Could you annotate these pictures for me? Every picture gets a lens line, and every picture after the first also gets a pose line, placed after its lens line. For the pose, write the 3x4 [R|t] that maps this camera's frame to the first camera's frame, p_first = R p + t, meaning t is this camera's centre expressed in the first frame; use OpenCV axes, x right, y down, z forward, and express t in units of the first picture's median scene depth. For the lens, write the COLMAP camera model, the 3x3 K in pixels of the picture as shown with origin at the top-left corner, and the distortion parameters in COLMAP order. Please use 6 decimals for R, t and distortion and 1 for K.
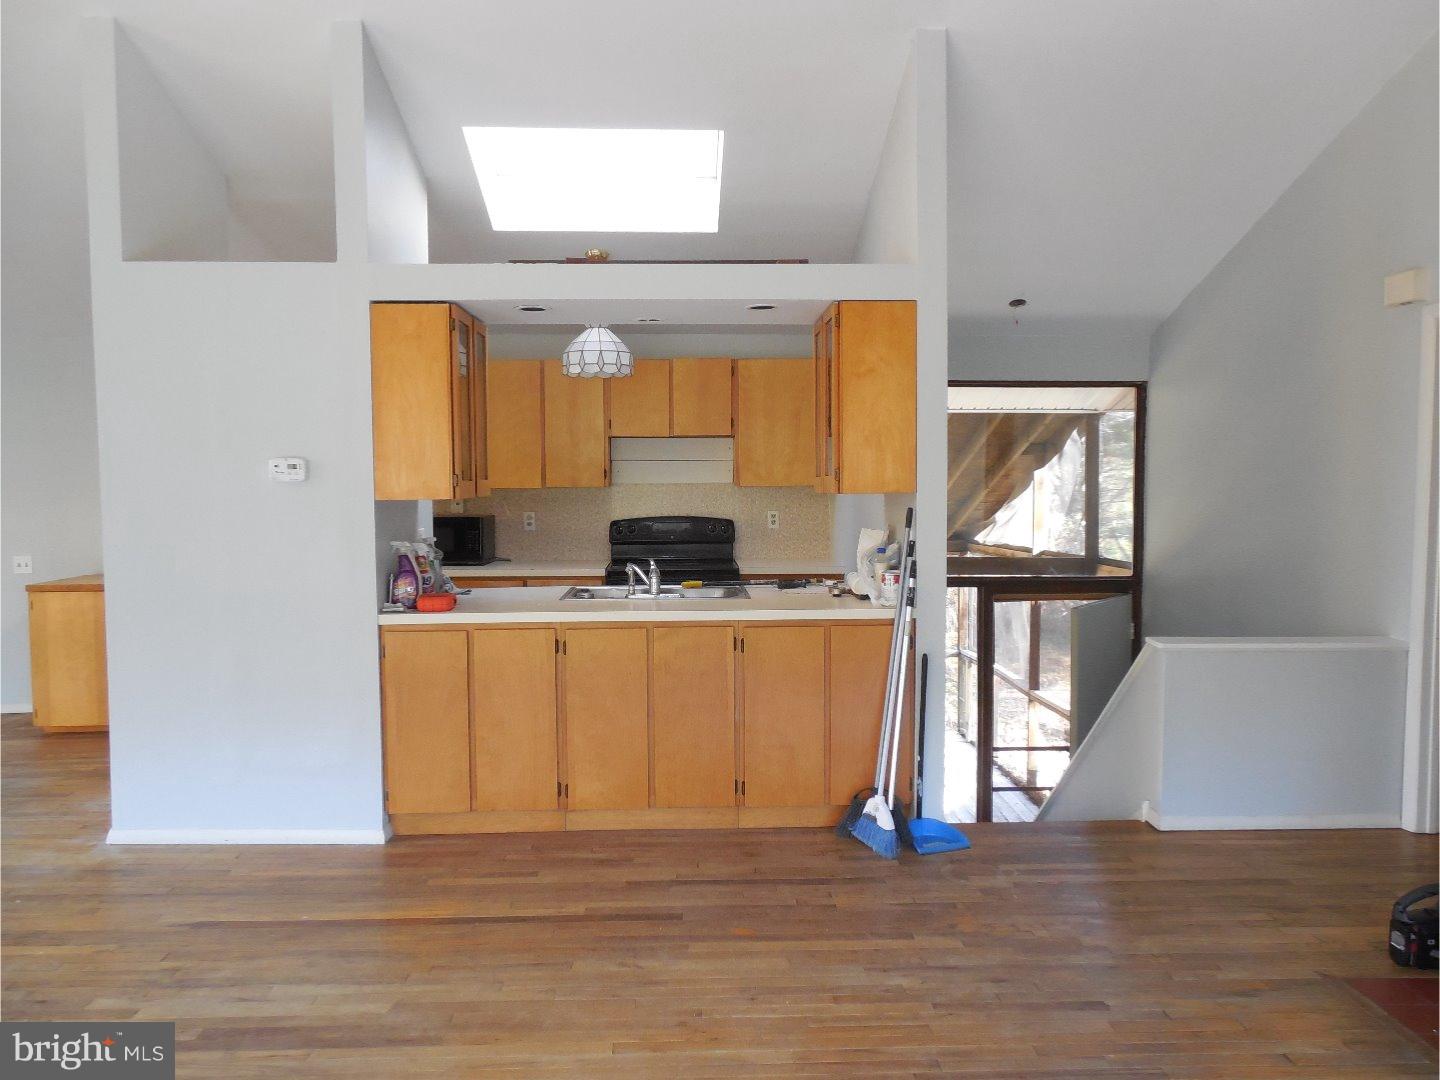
lens RADIAL K [[1079.7, 0, 720.6], [0, 1079.7, 543.7], [0, 0, 1]] dist [0.009964, 0.004137]
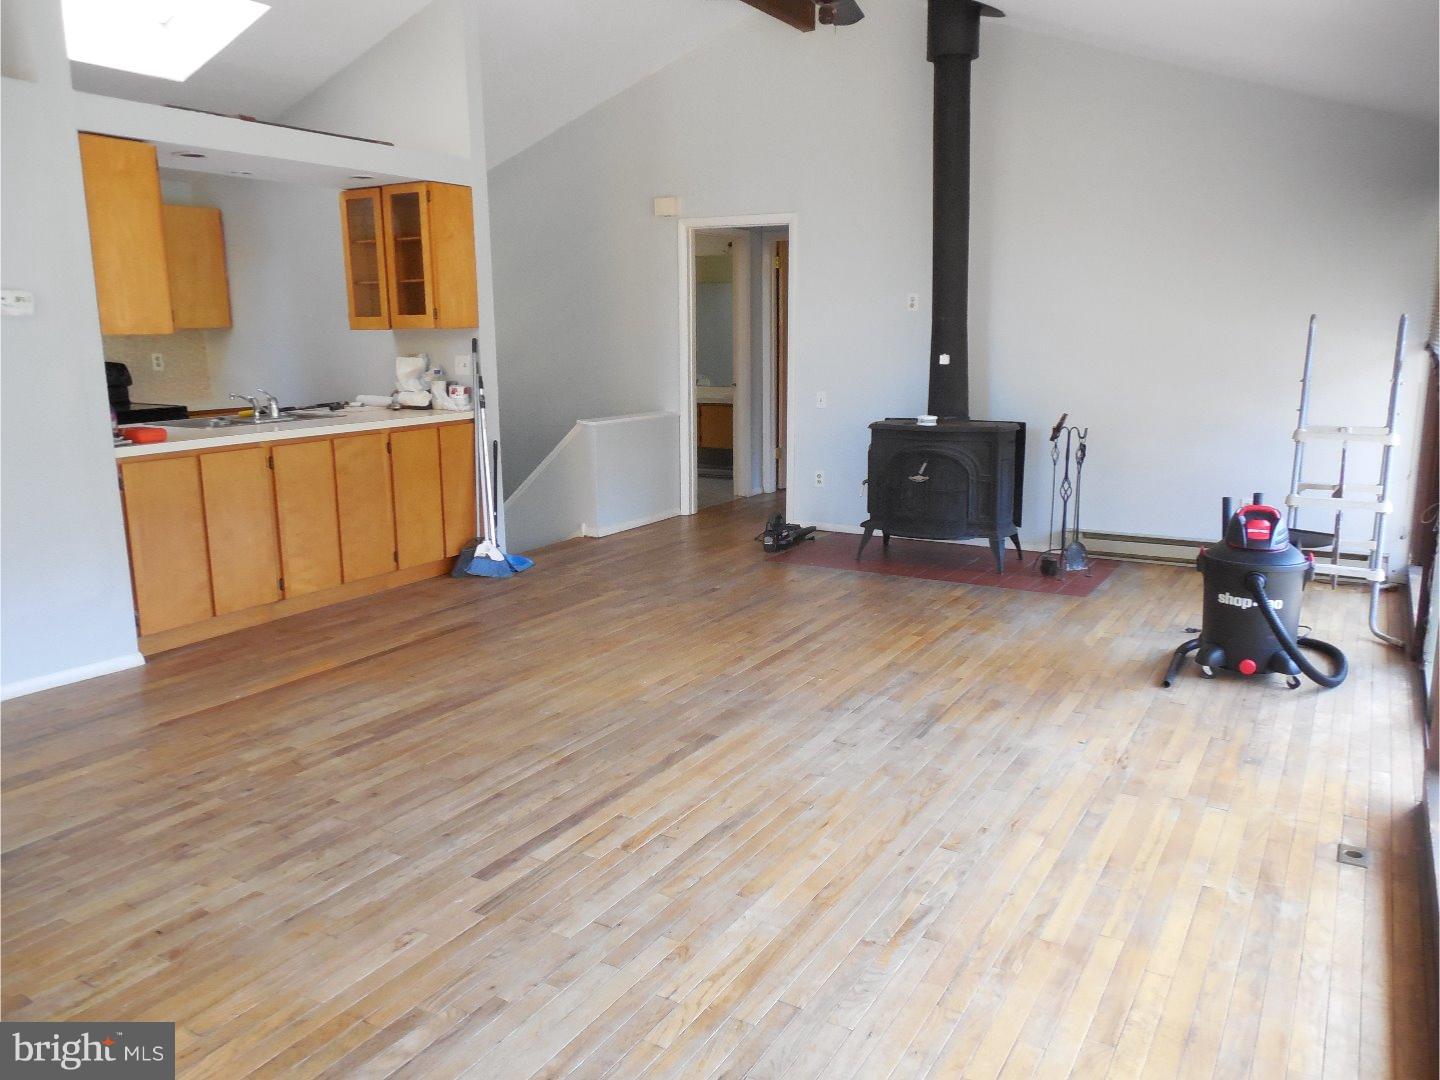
lens RADIAL K [[1079.7, 0, 722.1], [0, 1079.7, 538.9], [0, 0, 1]] dist [0.009964, 0.004137]
pose [[0.549794, -0.163928, 0.819057, -0.877161], [0.060200, 0.985780, 0.156887, 0.024086], [-0.833128, -0.036948, 0.551844, -0.056532]]
